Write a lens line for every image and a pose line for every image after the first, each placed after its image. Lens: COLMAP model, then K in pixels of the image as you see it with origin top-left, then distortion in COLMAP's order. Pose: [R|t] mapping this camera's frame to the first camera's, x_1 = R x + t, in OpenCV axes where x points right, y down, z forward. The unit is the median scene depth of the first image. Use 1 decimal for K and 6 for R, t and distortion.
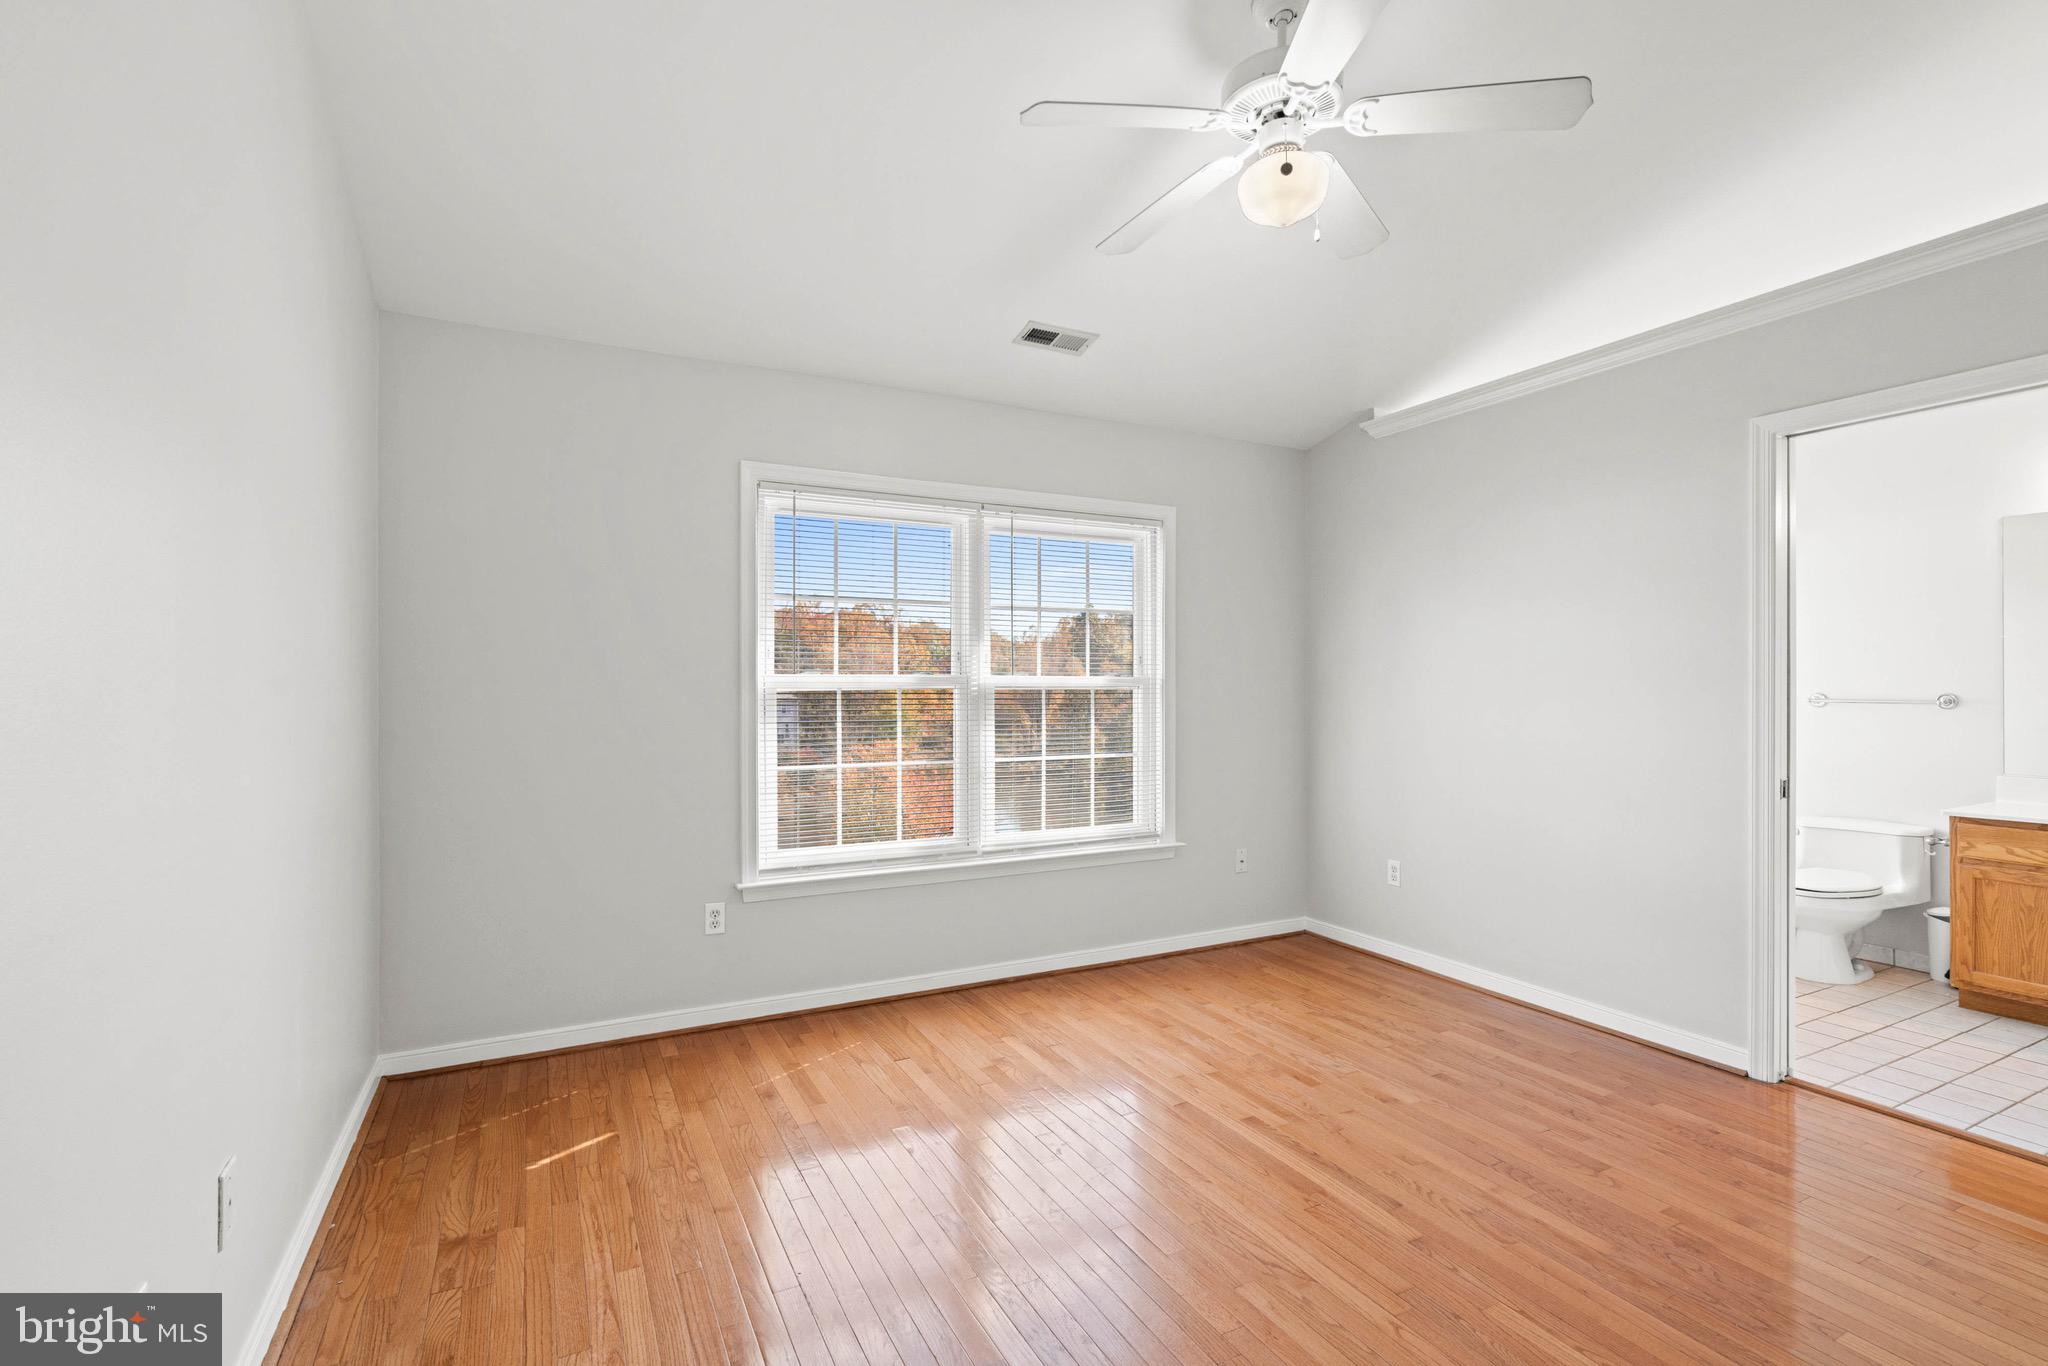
lens RADIAL K [[933.4, 0, 1018.5], [0, 933.4, 685.6], [0, 0, 1]] dist [-0.012452, 0.004293]
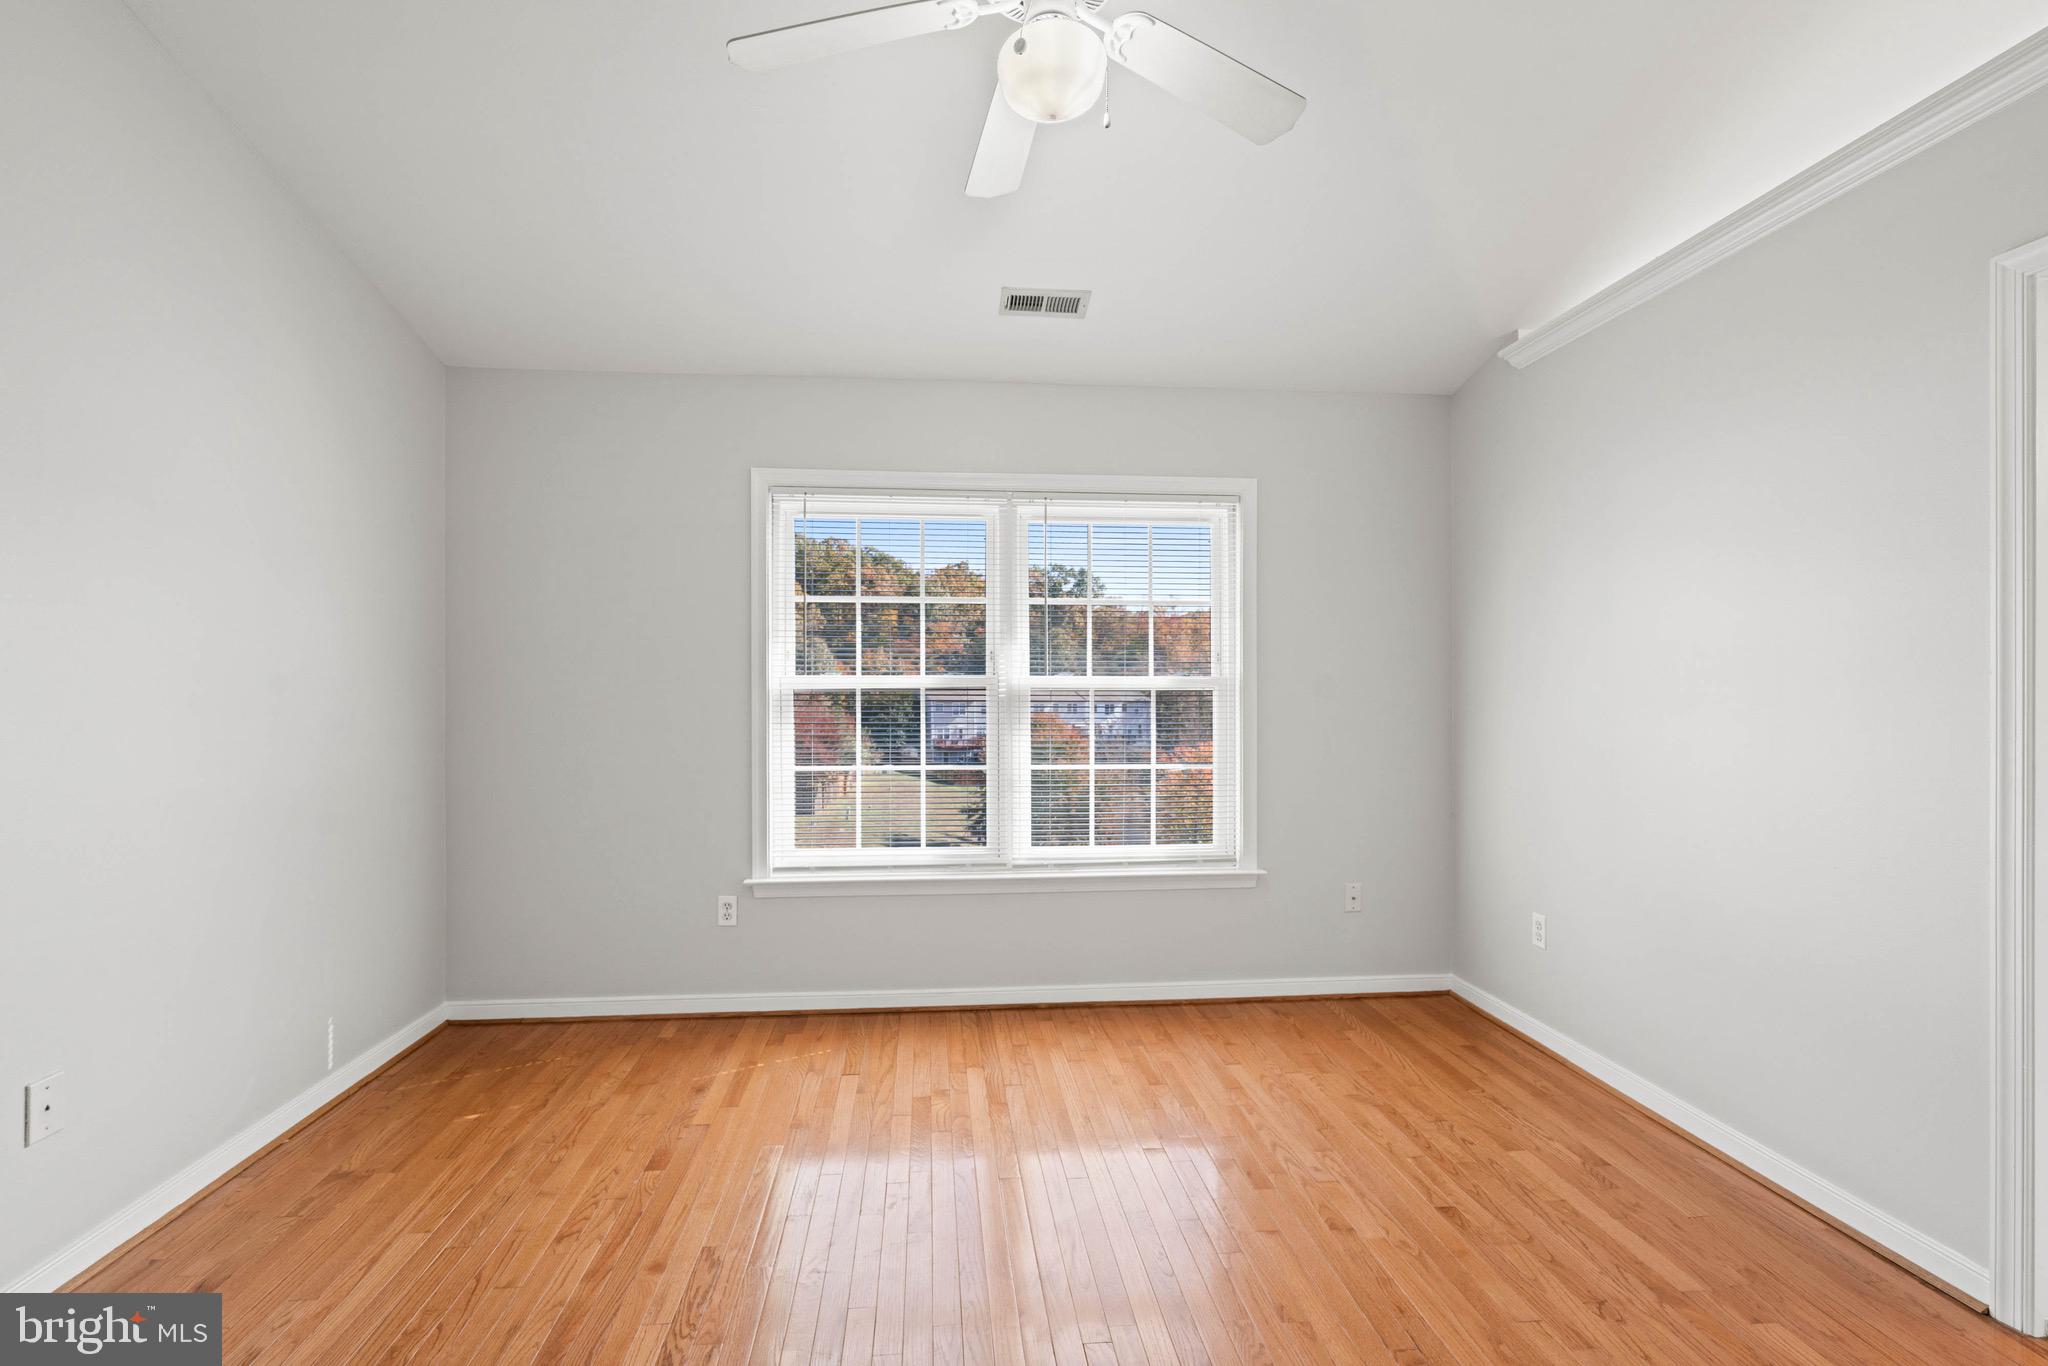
lens RADIAL K [[933.4, 0, 1018.5], [0, 933.4, 685.6], [0, 0, 1]] dist [-0.012452, 0.004293]
pose [[0.926995, -0.000010, -0.375074, 0.343814], [-0.000328, 1.000000, -0.000839, -0.000437], [0.375074, 0.000901, 0.926994, 0.148637]]
